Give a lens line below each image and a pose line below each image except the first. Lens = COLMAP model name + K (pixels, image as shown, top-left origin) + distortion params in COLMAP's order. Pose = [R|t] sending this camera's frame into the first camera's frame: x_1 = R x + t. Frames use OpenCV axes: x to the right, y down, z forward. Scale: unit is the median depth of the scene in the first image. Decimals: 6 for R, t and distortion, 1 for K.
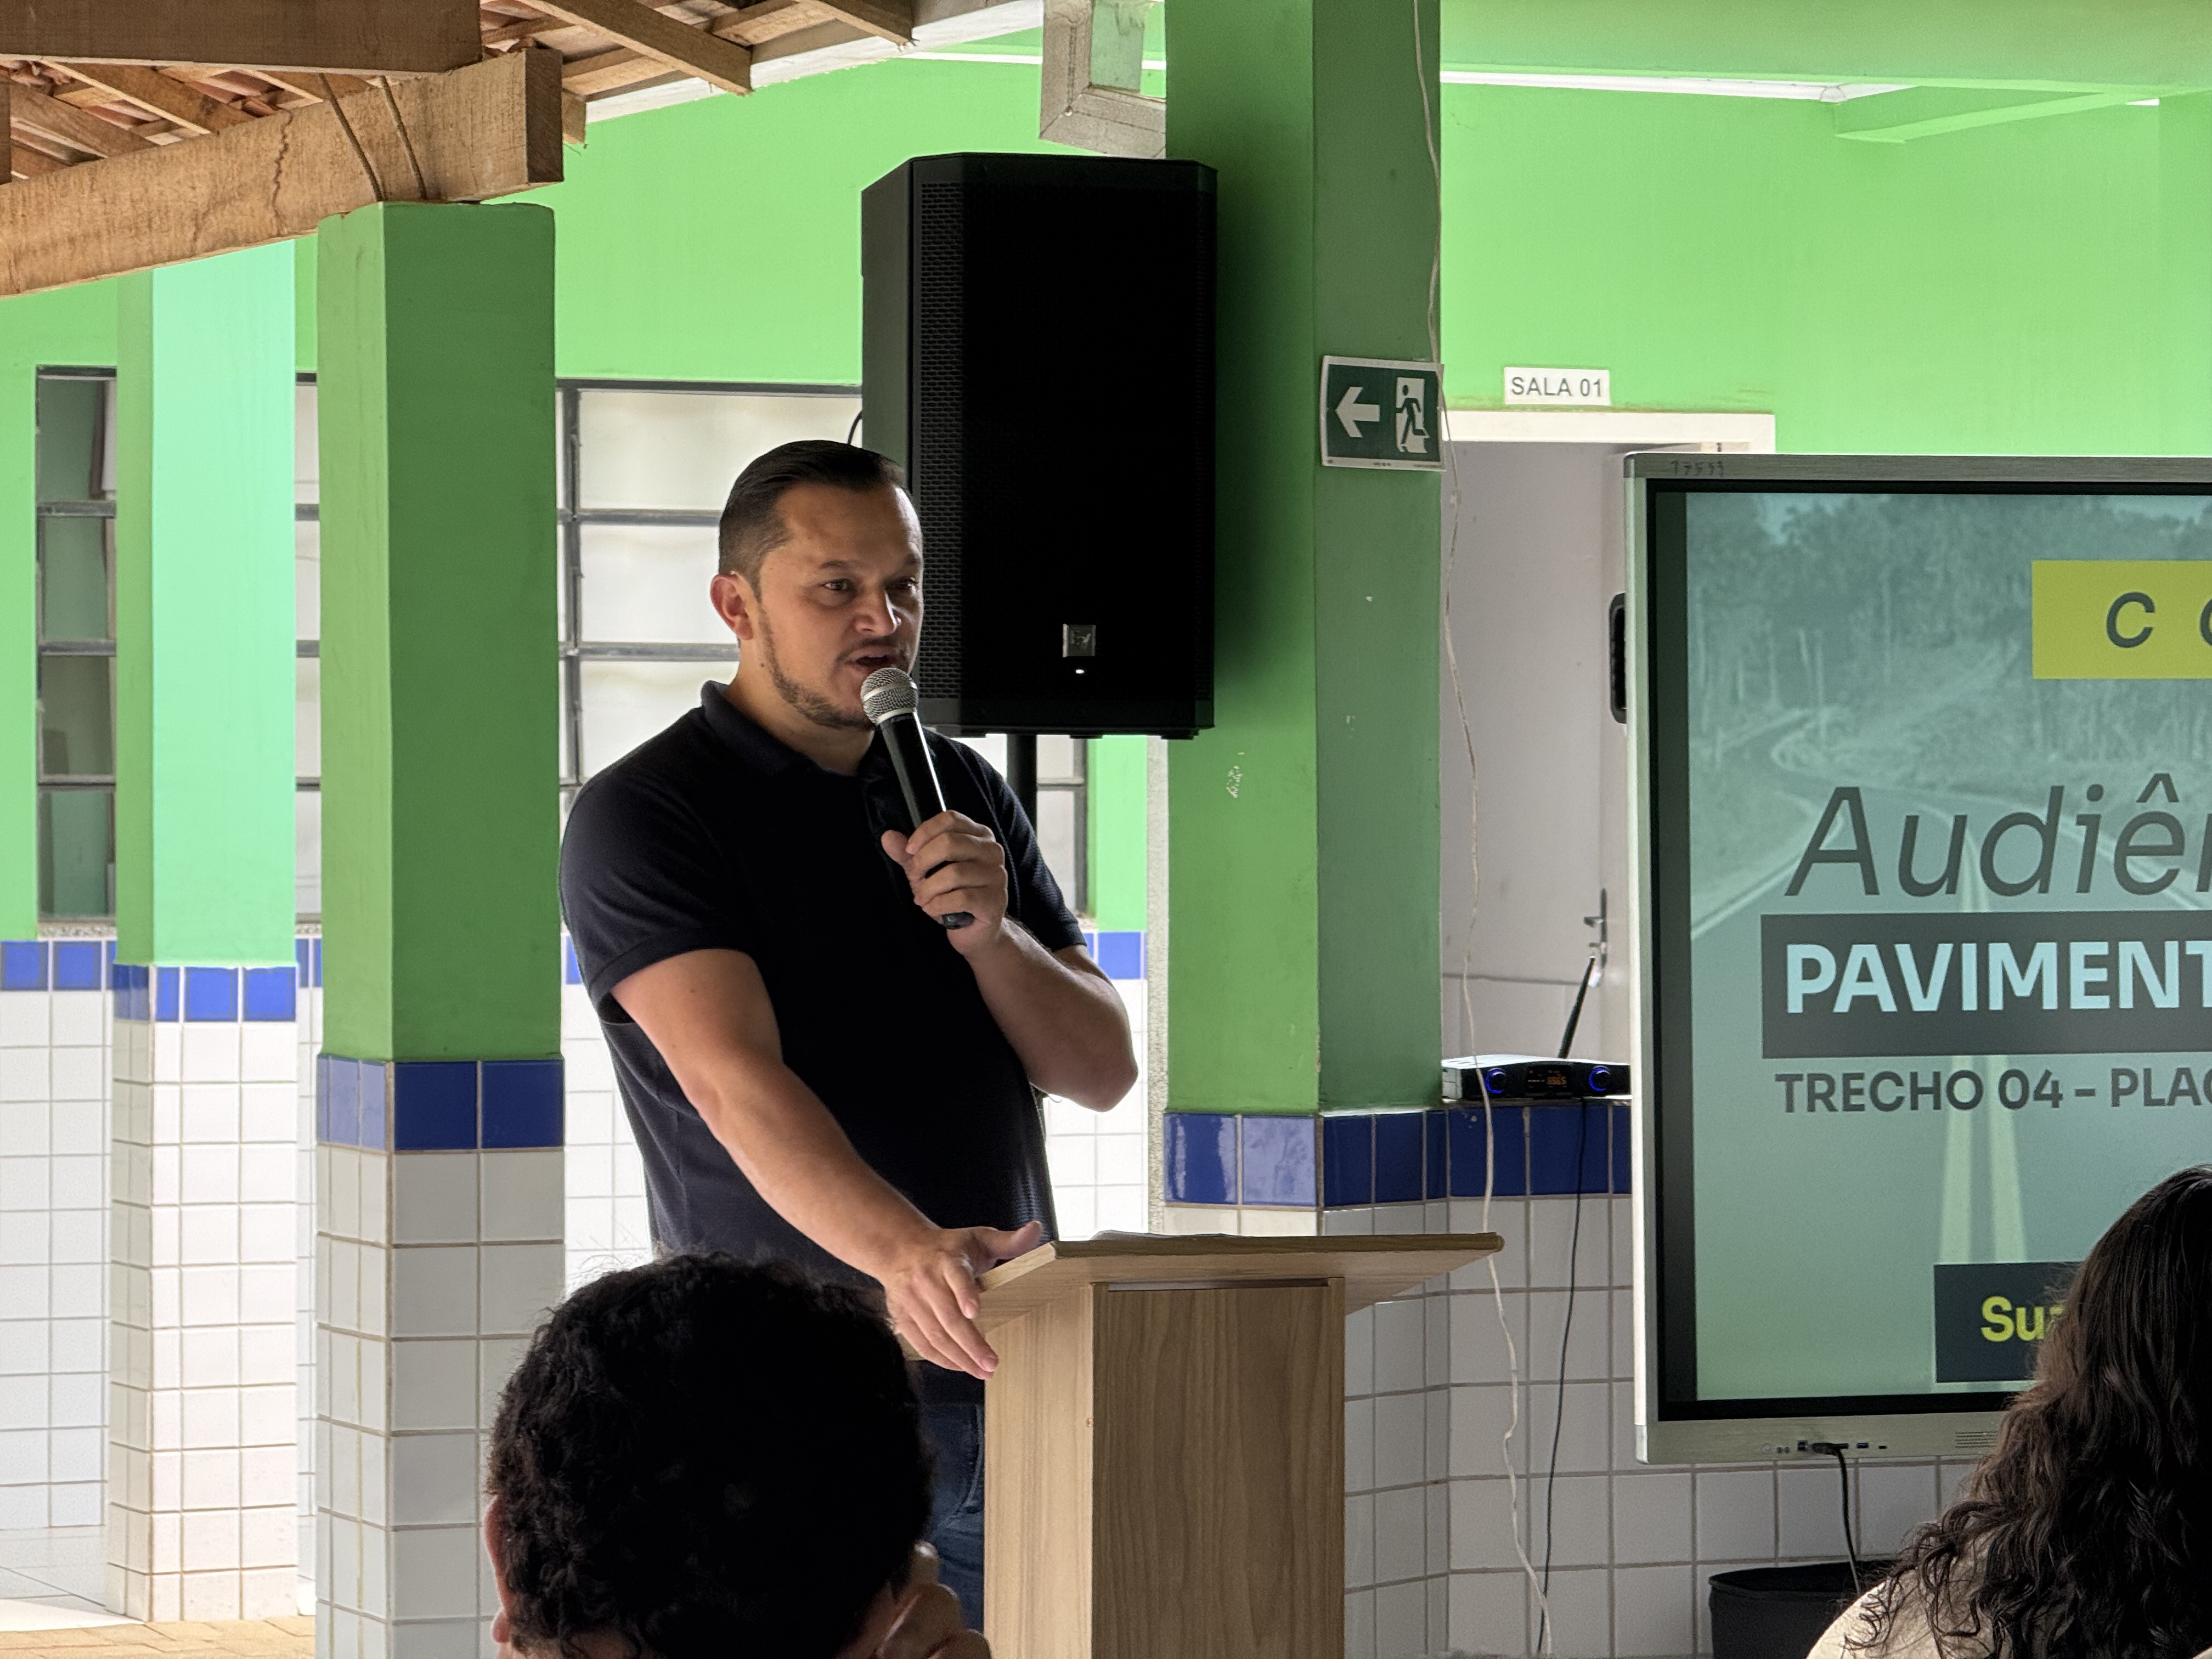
lens RADIAL K [[7704.5, 0, 1107.7], [0, 7704.5, 803.9], [0, 0, 1]] dist [0.253142, 0.975723]
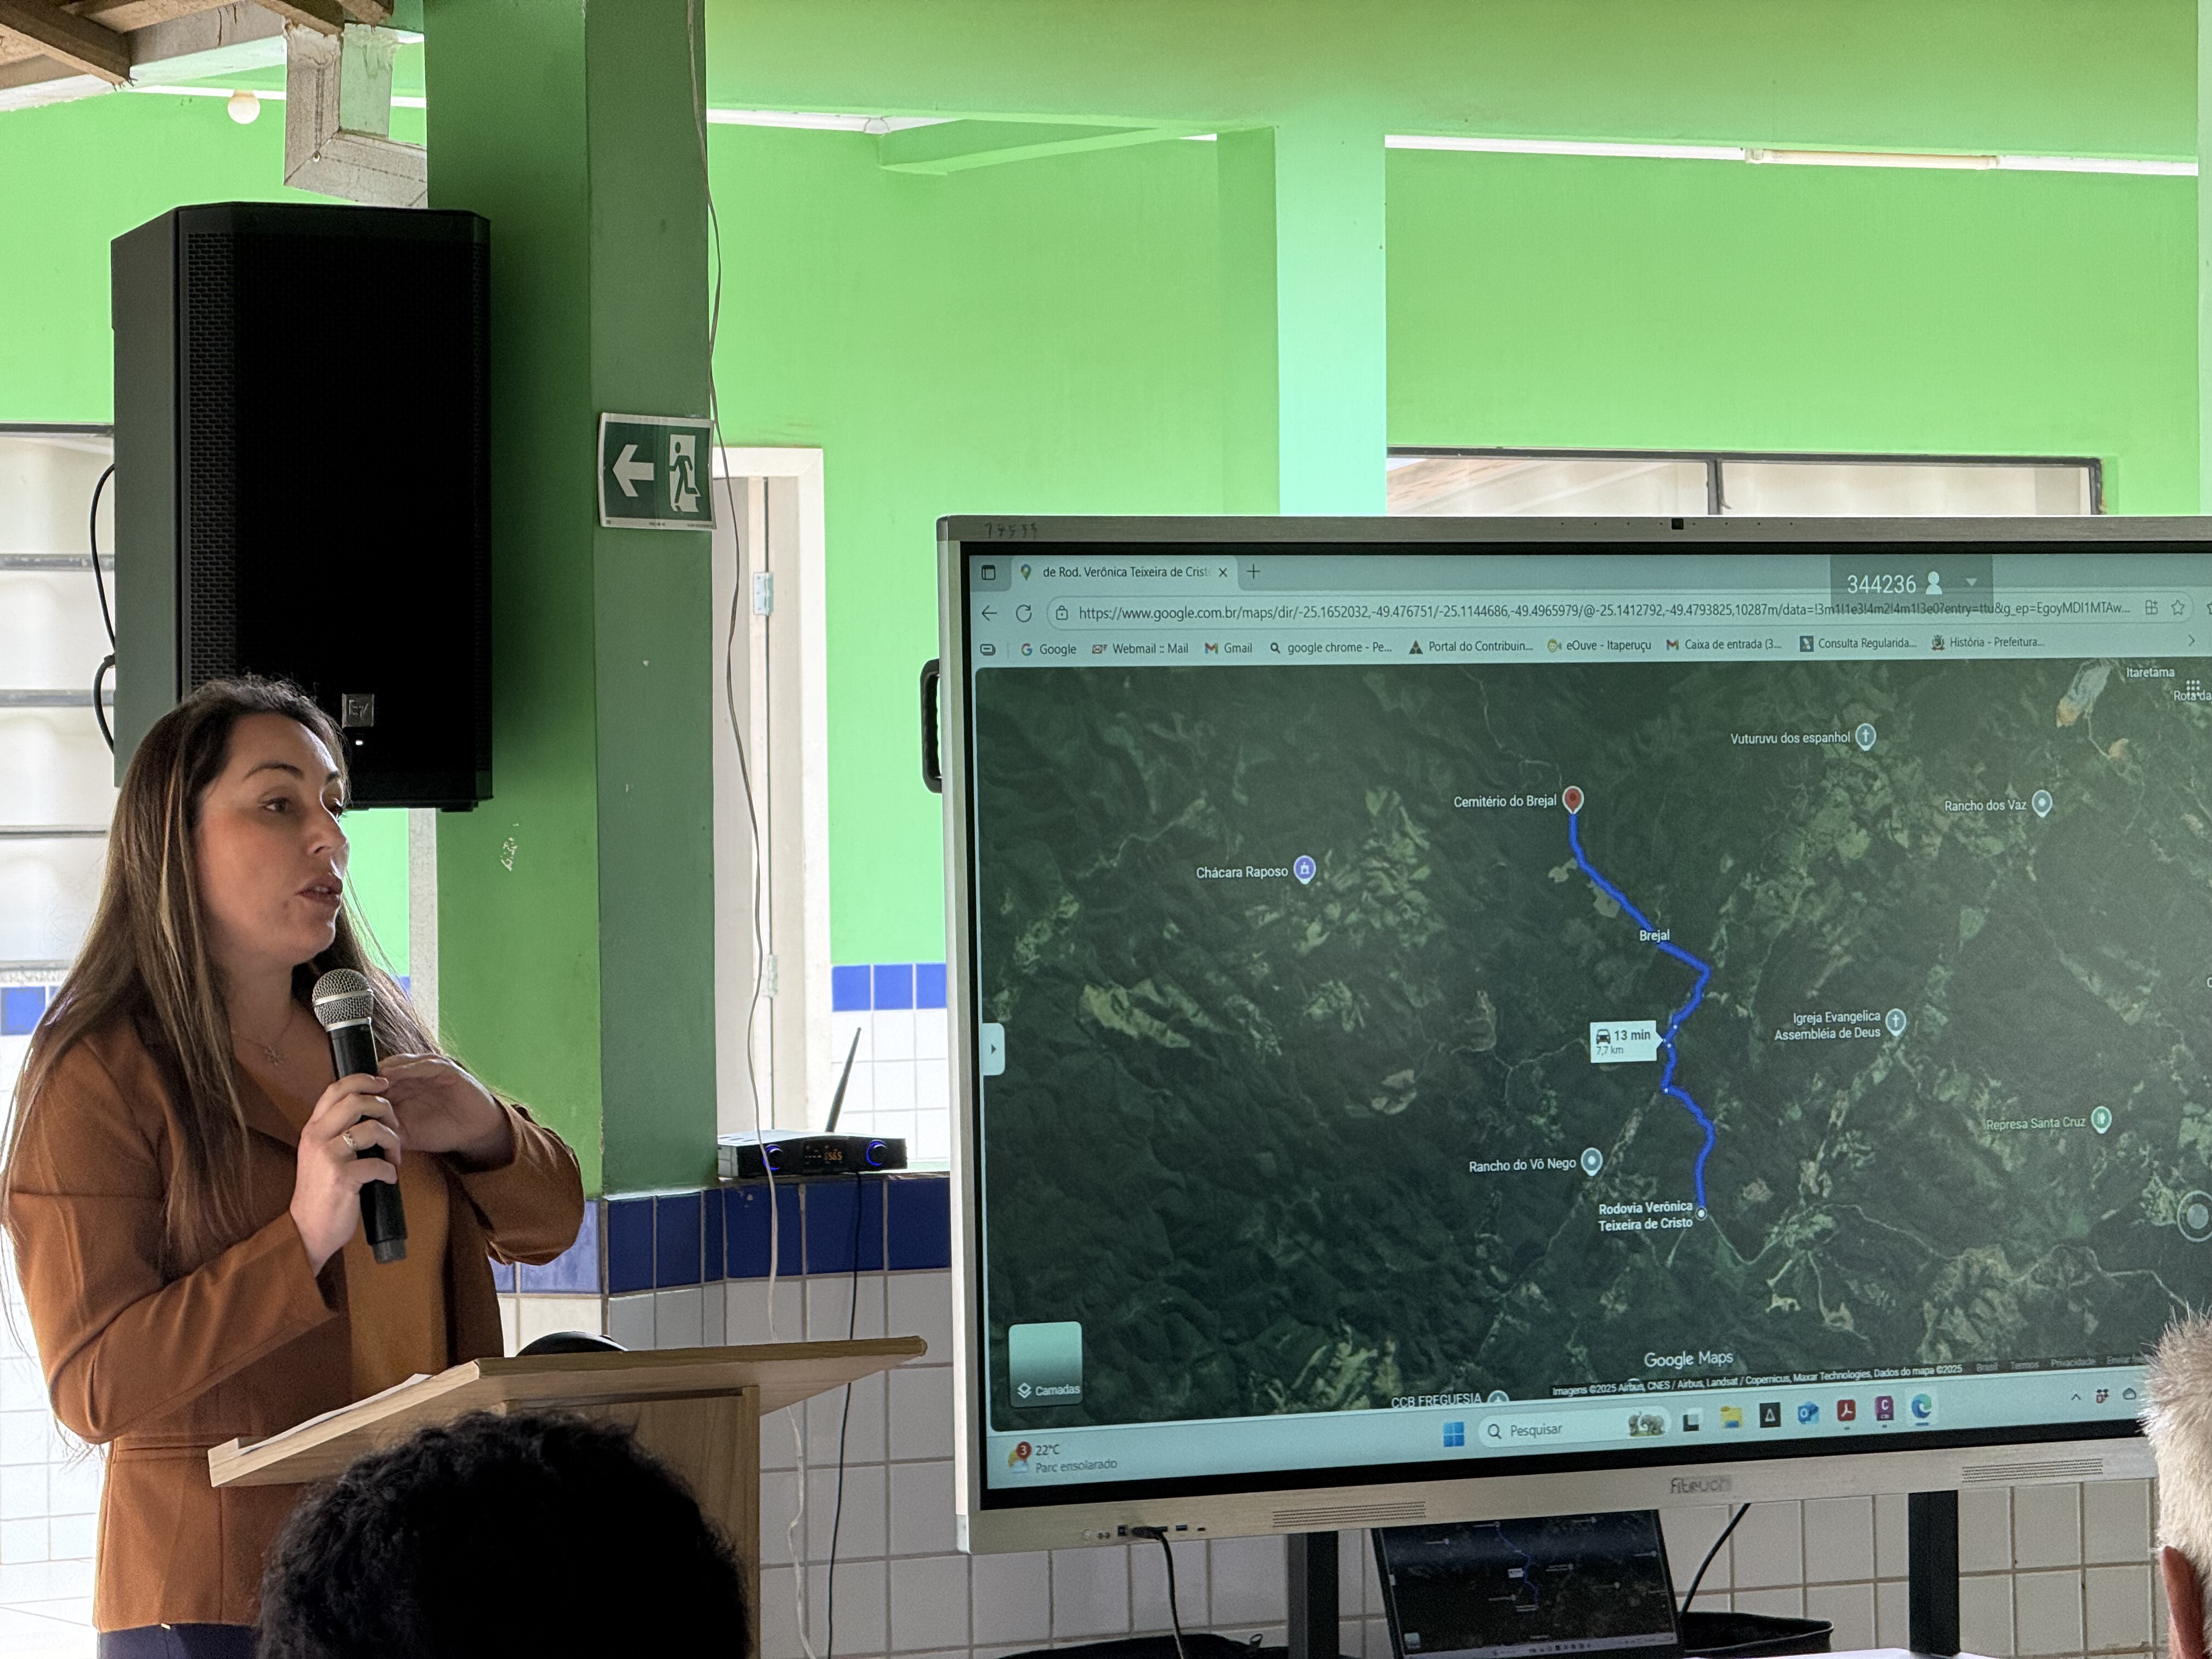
lens RADIAL K [[7704.5, 0, 1107.7], [0, 7704.5, 803.9], [0, 0, 1]] dist [0.253142, 0.975723]
pose [[0.988189, -0.011203, 0.152827, -0.059669], [0.011376, 0.999935, -0.000253, -0.008435], [-0.152814, 0.001988, 0.988253, 0.036121]]
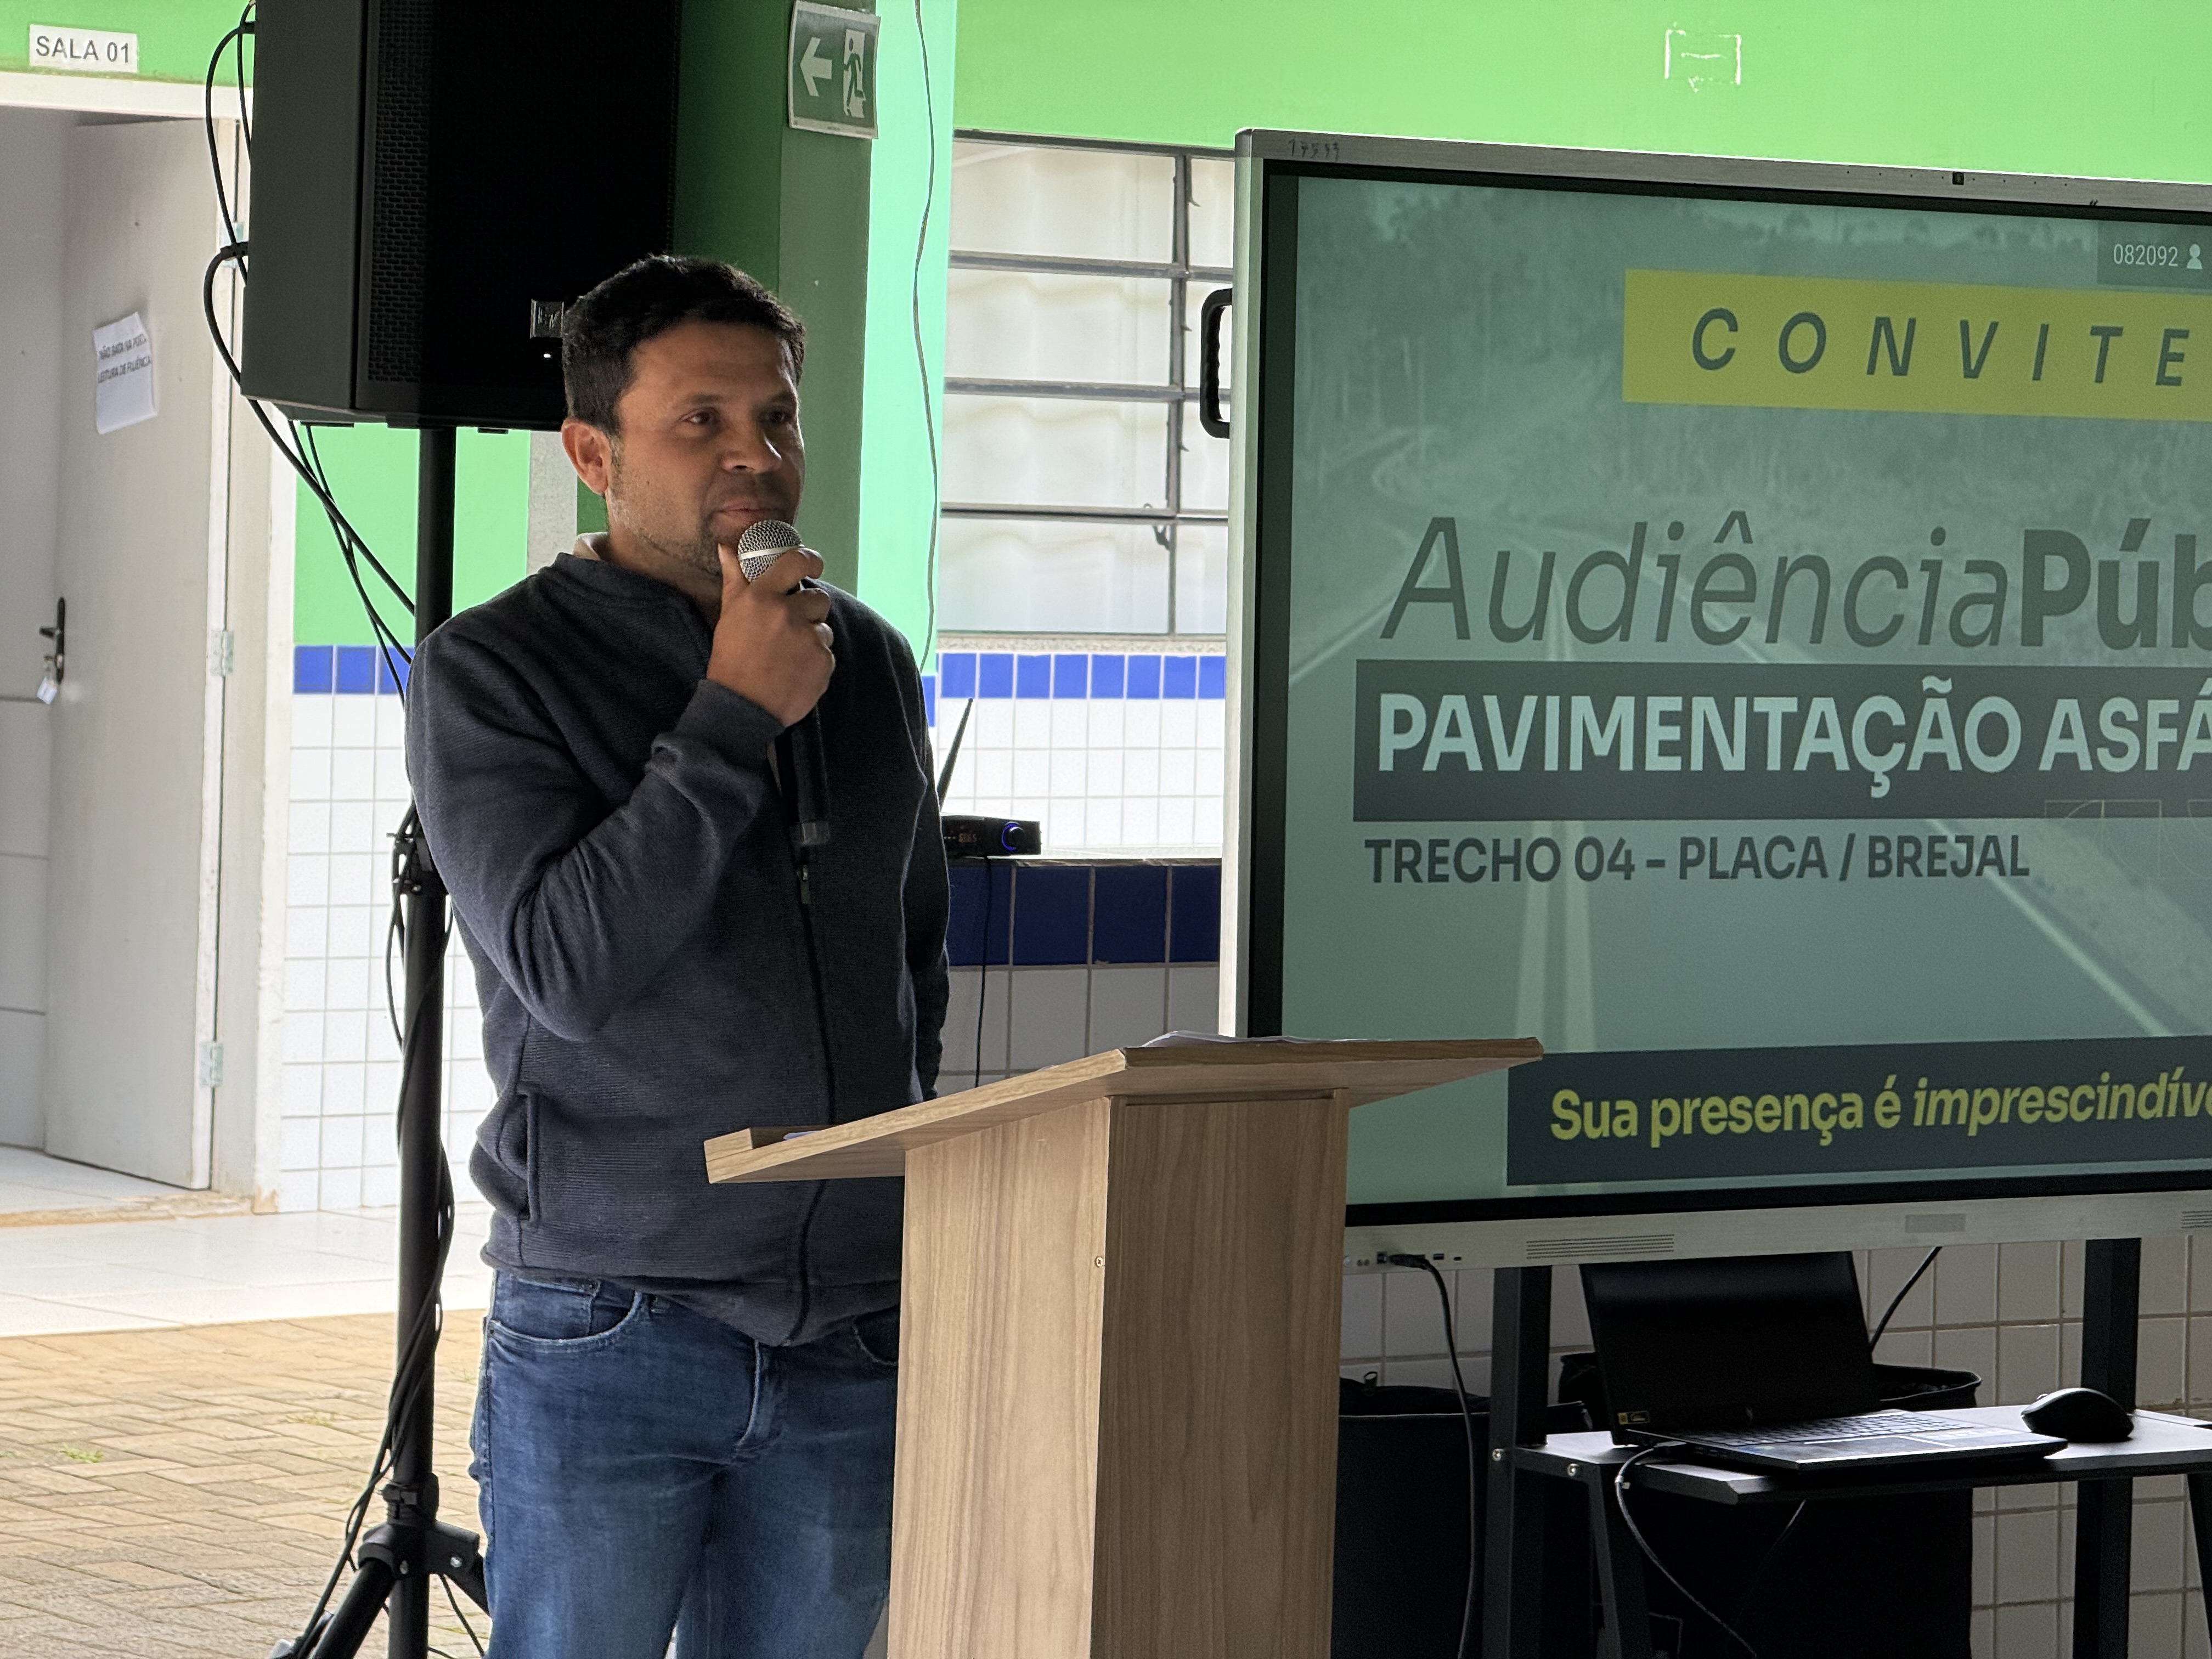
lens RADIAL K [[7704.5, 0, 1107.7], [0, 7704.5, 803.9], [0, 0, 1]] dist [0.253142, 0.975723]
pose [[0.953695, 0.016554, 0.300319, -0.204847], [-0.027974, 0.999038, 0.033766, 0.001866], [-0.299471, -0.040603, 0.953241, 0.164703]]
